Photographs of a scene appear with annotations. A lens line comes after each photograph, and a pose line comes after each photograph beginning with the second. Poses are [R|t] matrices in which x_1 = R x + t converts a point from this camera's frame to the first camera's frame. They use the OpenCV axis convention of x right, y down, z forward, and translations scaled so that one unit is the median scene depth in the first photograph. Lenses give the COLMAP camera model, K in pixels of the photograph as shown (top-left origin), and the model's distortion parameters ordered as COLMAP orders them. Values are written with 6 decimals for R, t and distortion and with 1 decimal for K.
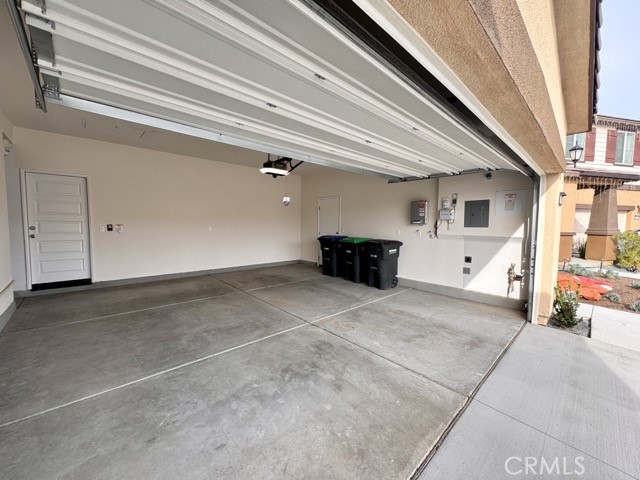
lens RADIAL K [[255.8, 0, 318.6], [0, 255.8, 239.2], [0, 0, 1]] dist [-0.000934, 0.000020]
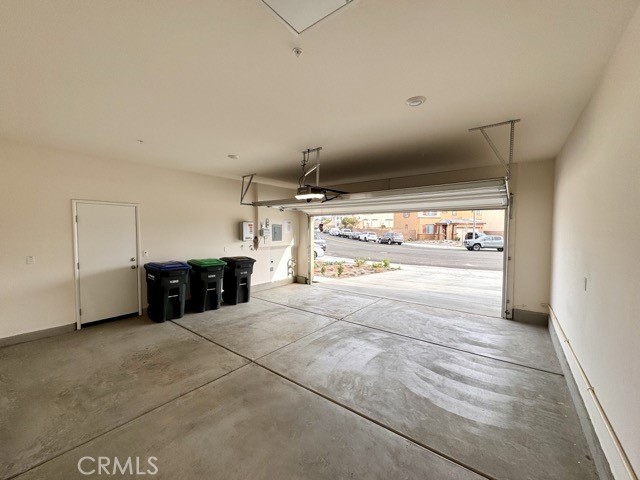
lens RADIAL K [[255.8, 0, 318.6], [0, 255.8, 239.2], [0, 0, 1]] dist [-0.000934, 0.000020]
pose [[-0.167486, -0.051379, 0.984535, -0.970004], [0.055805, 0.996546, 0.061499, -0.135424], [-0.984294, 0.065242, -0.164040, 0.954698]]
